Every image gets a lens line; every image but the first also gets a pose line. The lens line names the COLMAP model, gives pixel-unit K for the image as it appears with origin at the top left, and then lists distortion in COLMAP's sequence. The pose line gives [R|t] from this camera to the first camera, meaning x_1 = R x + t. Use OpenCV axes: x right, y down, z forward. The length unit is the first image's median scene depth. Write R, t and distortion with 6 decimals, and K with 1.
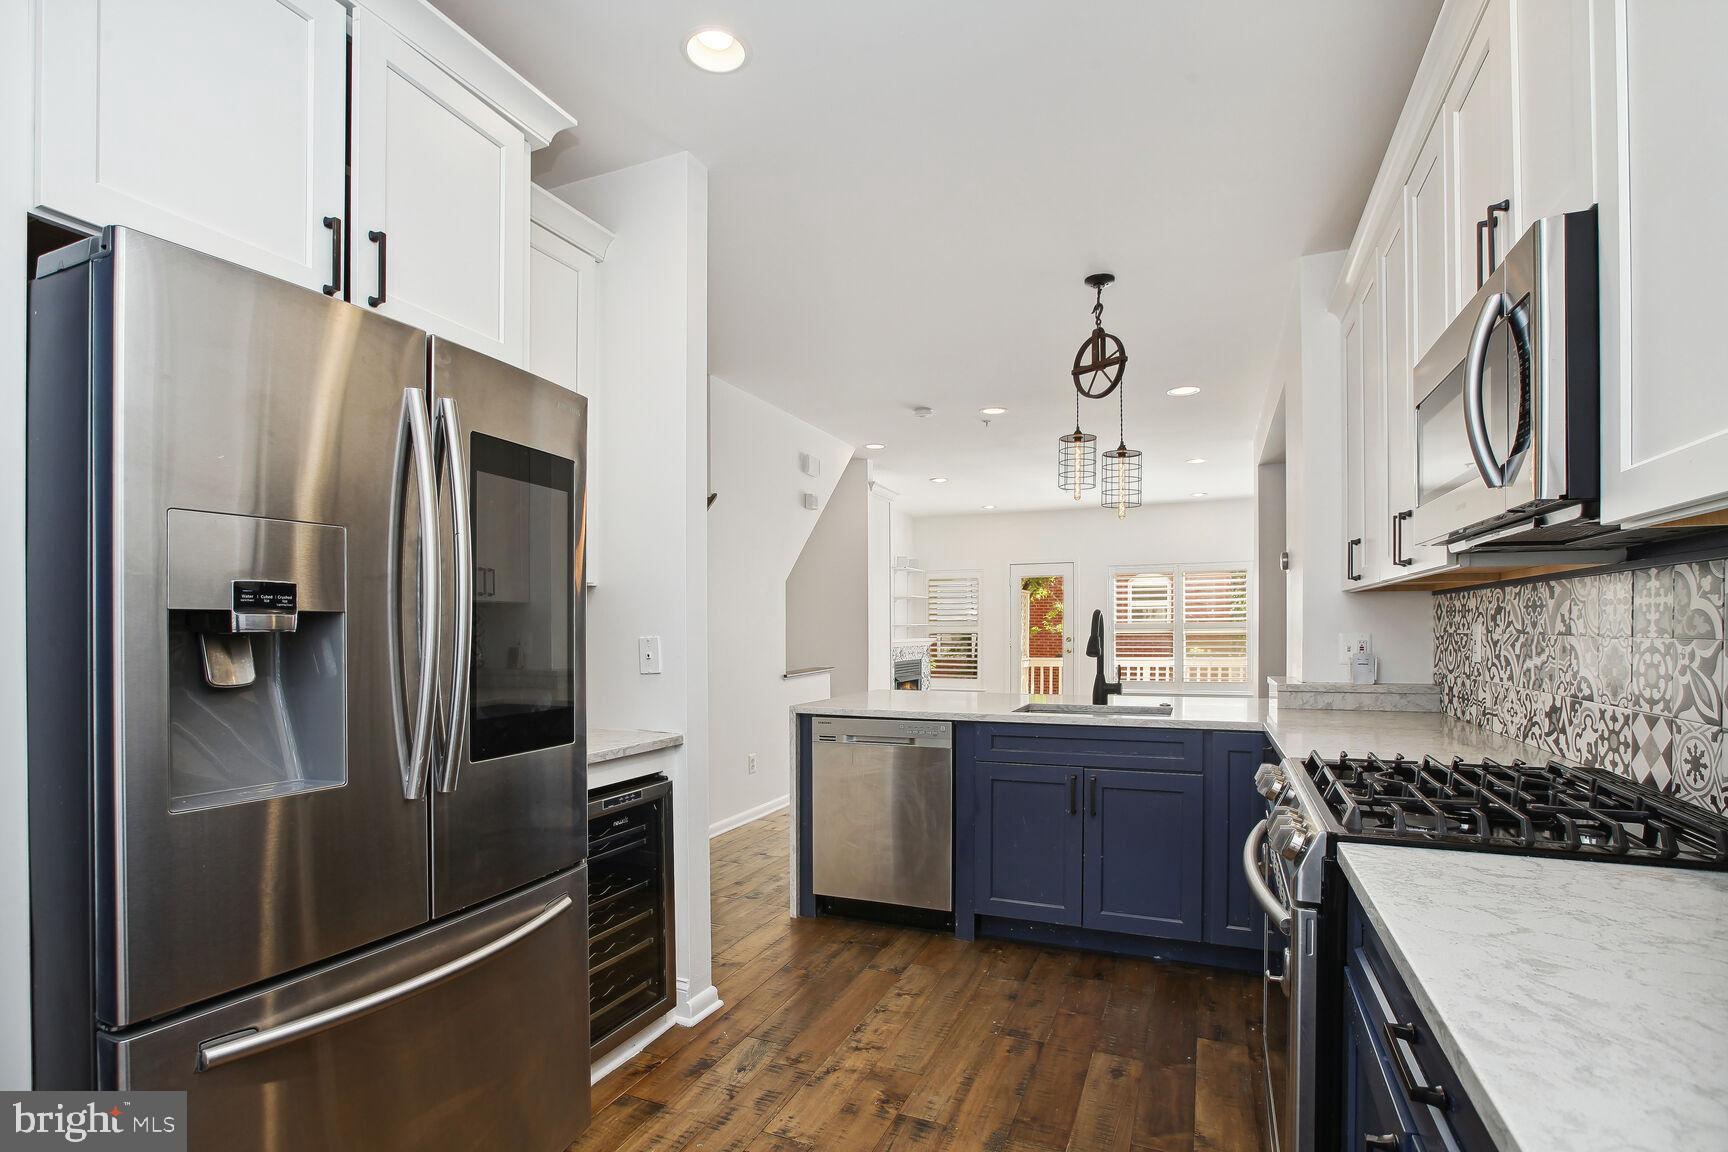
lens RADIAL K [[812.1, 0, 869.8], [0, 812.1, 630.9], [0, 0, 1]] dist [-0.001753, -0.000092]
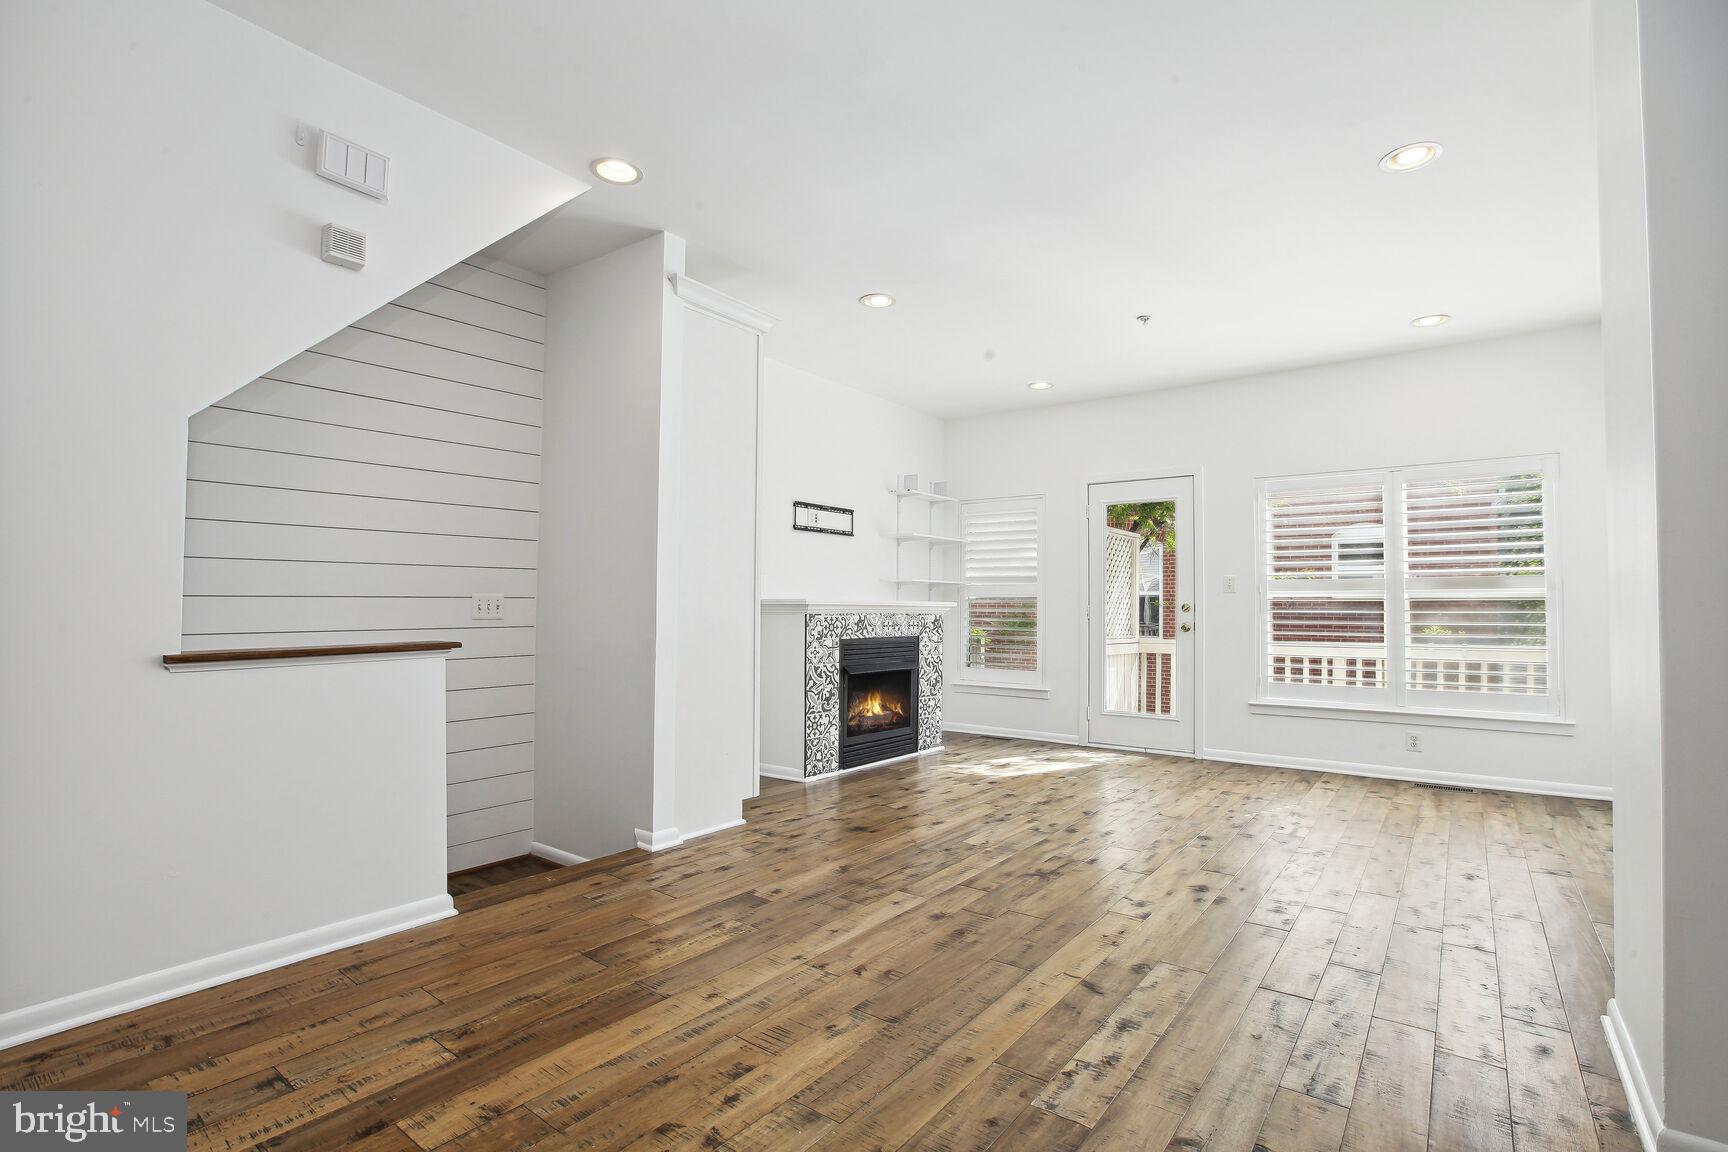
lens RADIAL K [[810.4, 0, 855.9], [0, 810.4, 586.3], [0, 0, 1]] dist [-0.059117, 0.025599]
pose [[0.963963, 0.009820, -0.265854, 0.168680], [-0.016937, 0.999557, -0.024490, 0.013156], [0.265496, 0.028110, 0.963702, 0.386202]]
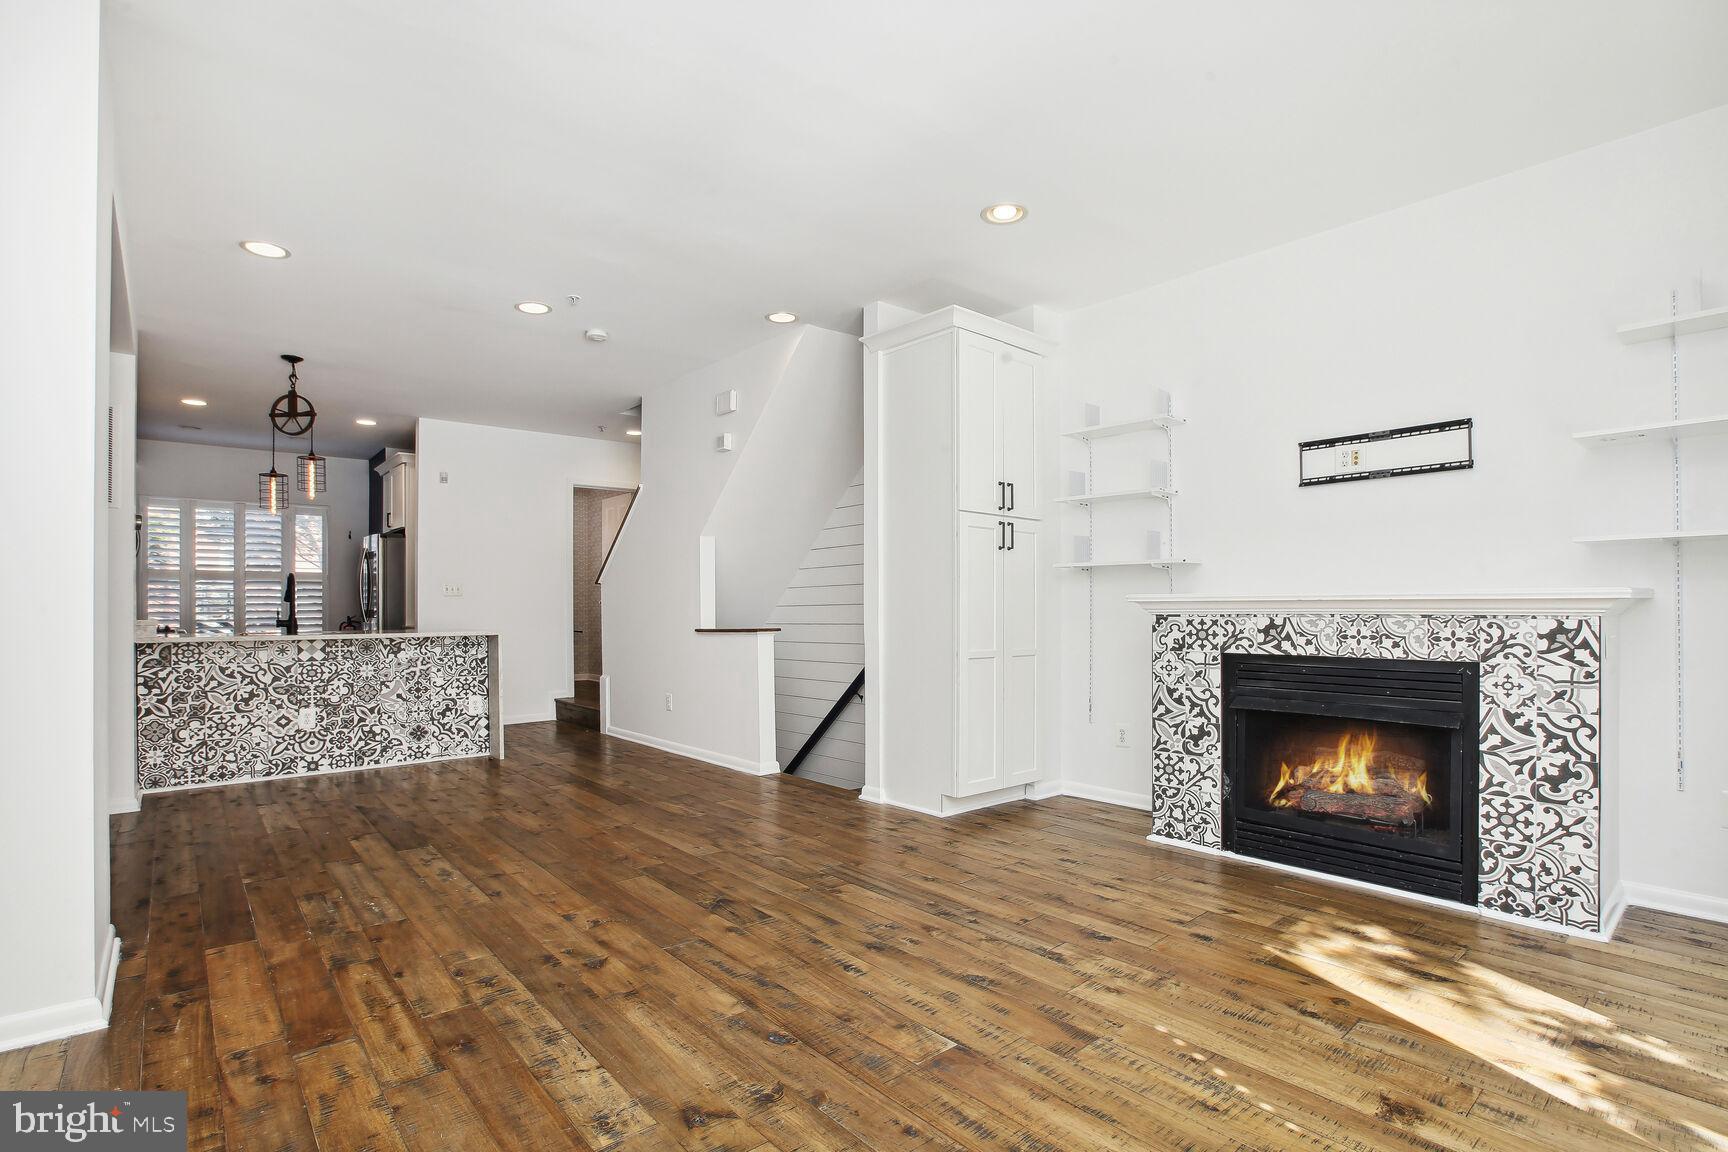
lens RADIAL K [[810.4, 0, 855.9], [0, 810.4, 586.3], [0, 0, 1]] dist [-0.059117, 0.025599]
pose [[-0.452449, -0.010987, -0.891723, 0.387725], [0.009713, 0.999804, -0.017247, 0.010634], [0.891738, -0.016464, -0.452253, 0.882300]]
